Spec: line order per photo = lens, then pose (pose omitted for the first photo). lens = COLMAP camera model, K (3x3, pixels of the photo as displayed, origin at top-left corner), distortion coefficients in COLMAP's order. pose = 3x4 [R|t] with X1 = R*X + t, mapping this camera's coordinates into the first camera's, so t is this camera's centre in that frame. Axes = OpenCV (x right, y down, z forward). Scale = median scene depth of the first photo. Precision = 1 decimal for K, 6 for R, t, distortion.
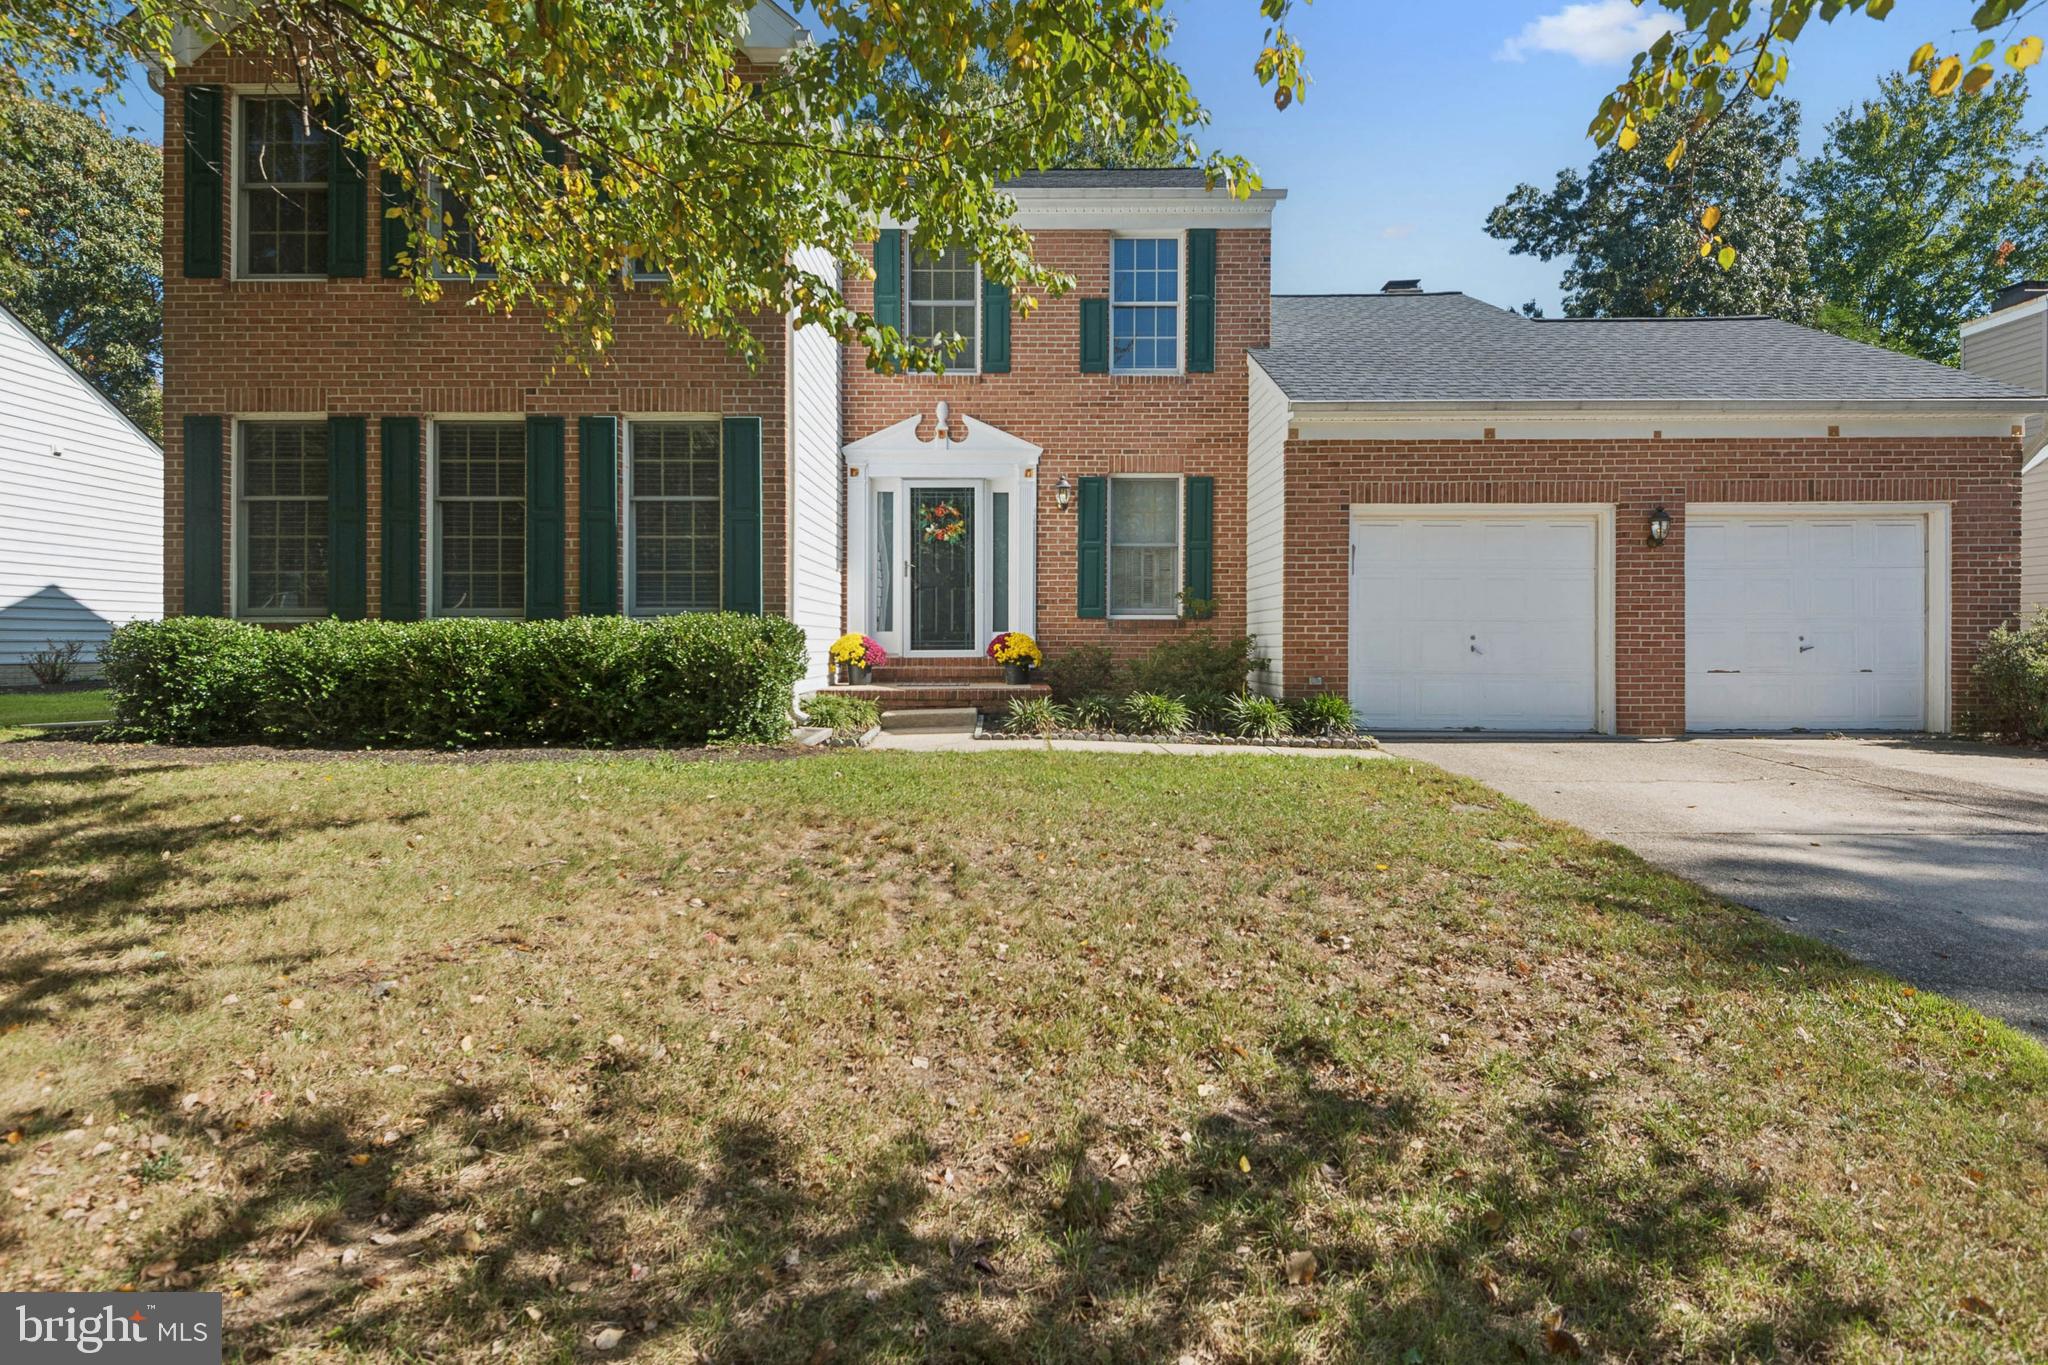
lens RADIAL K [[998.1, 0, 1029.7], [0, 998.1, 681.9], [0, 0, 1]] dist [-0.009542, 0.001125]
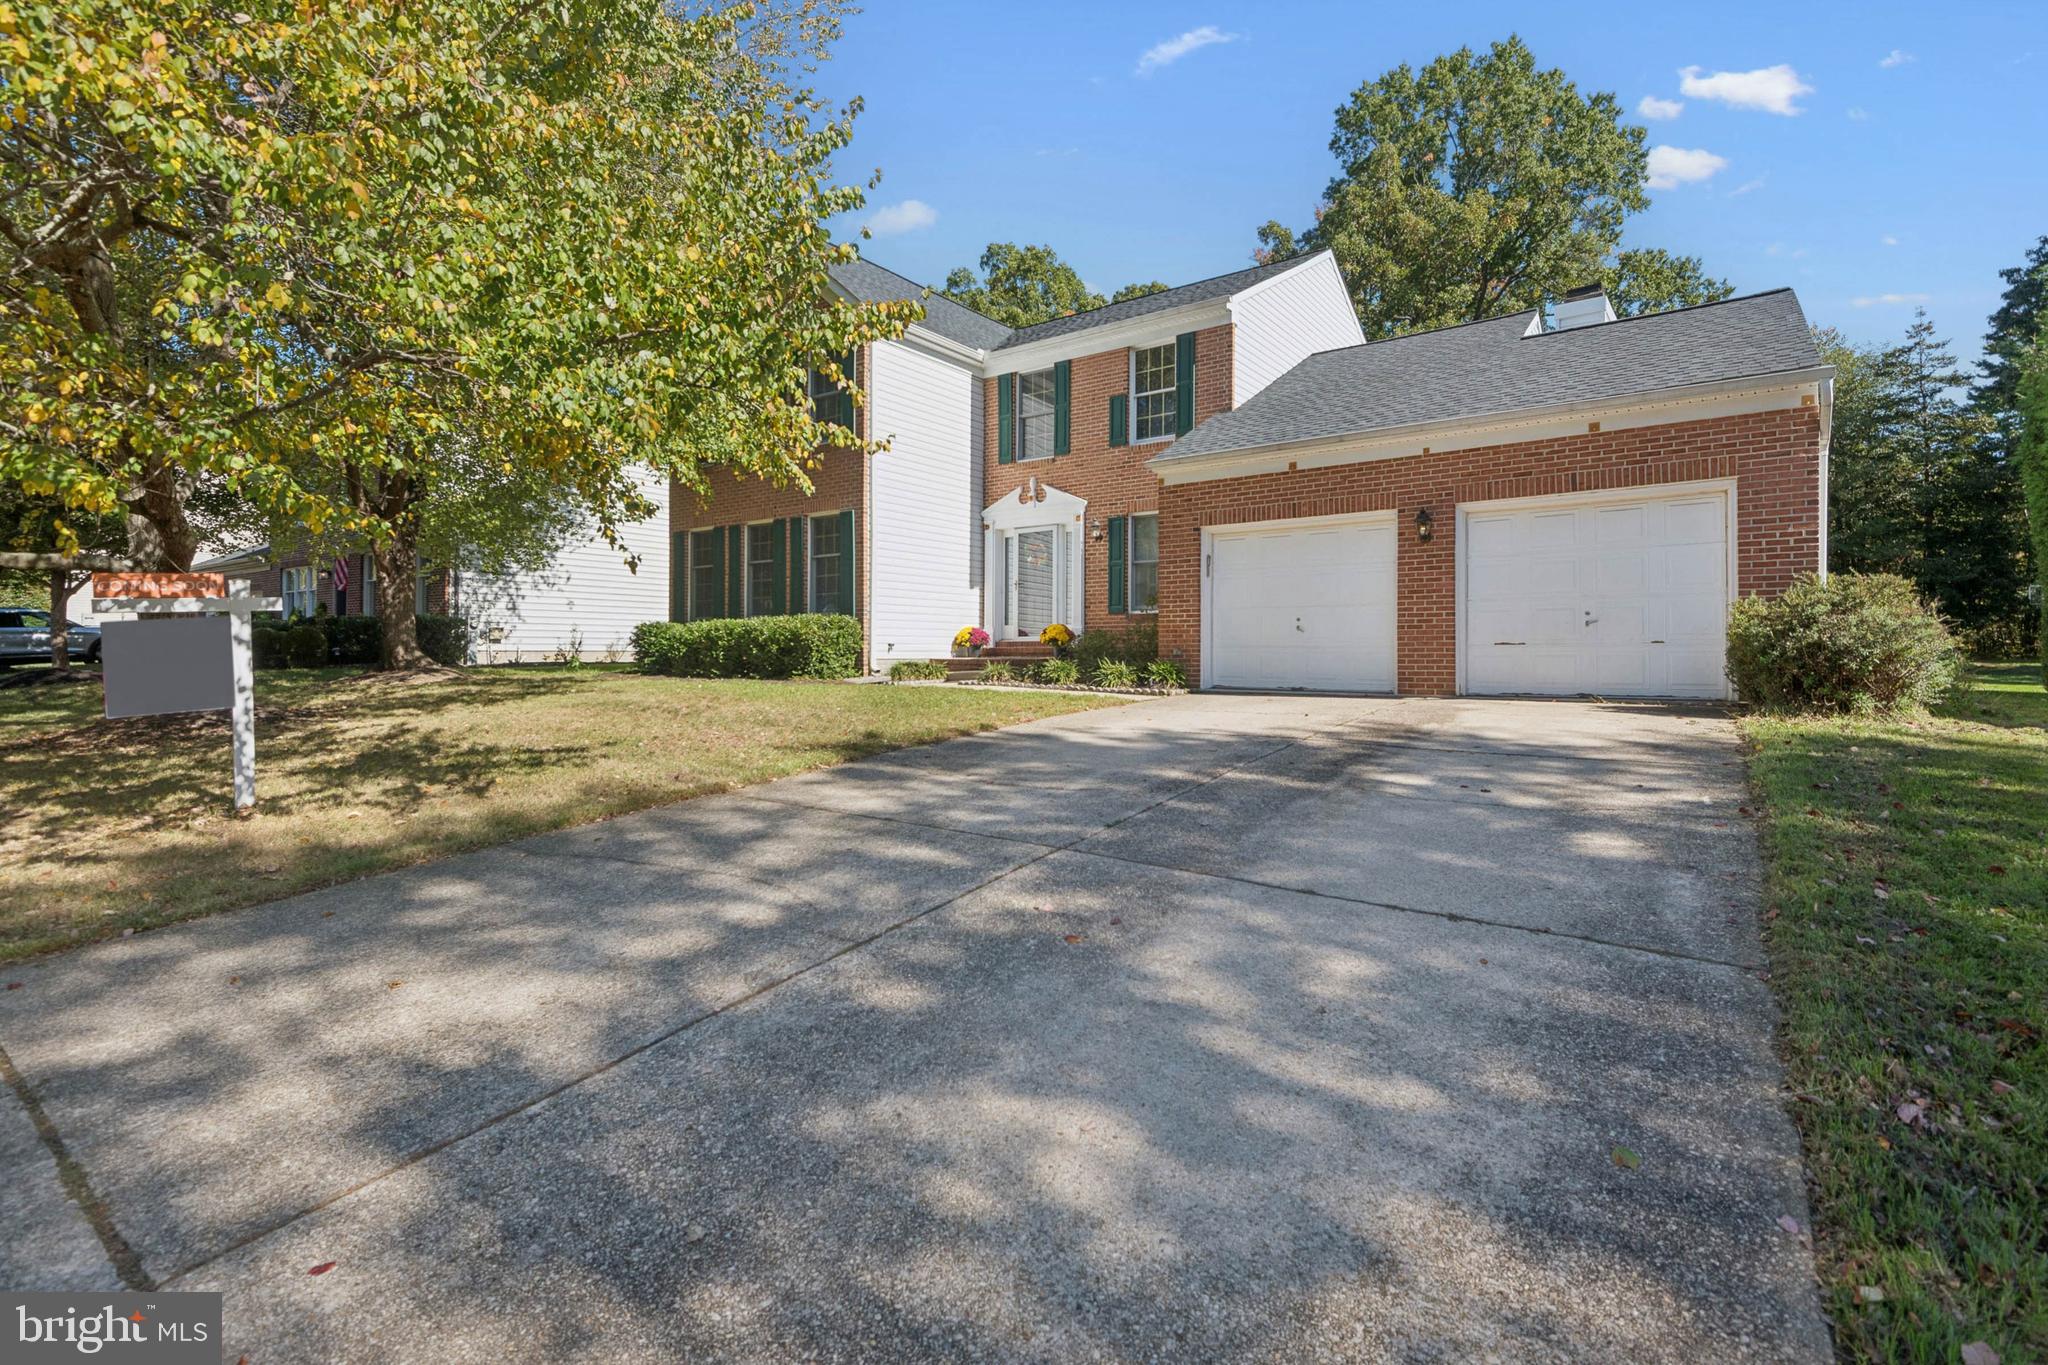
lens RADIAL K [[909.8, 0, 1023.2], [0, 909.8, 666.0], [0, 0, 1]] dist [0.003186, -0.000085]
pose [[0.819261, 0.007399, -0.573373, 0.723330], [-0.020120, 0.999672, -0.015848, 0.037591], [0.573068, 0.024520, 0.819141, -0.168817]]
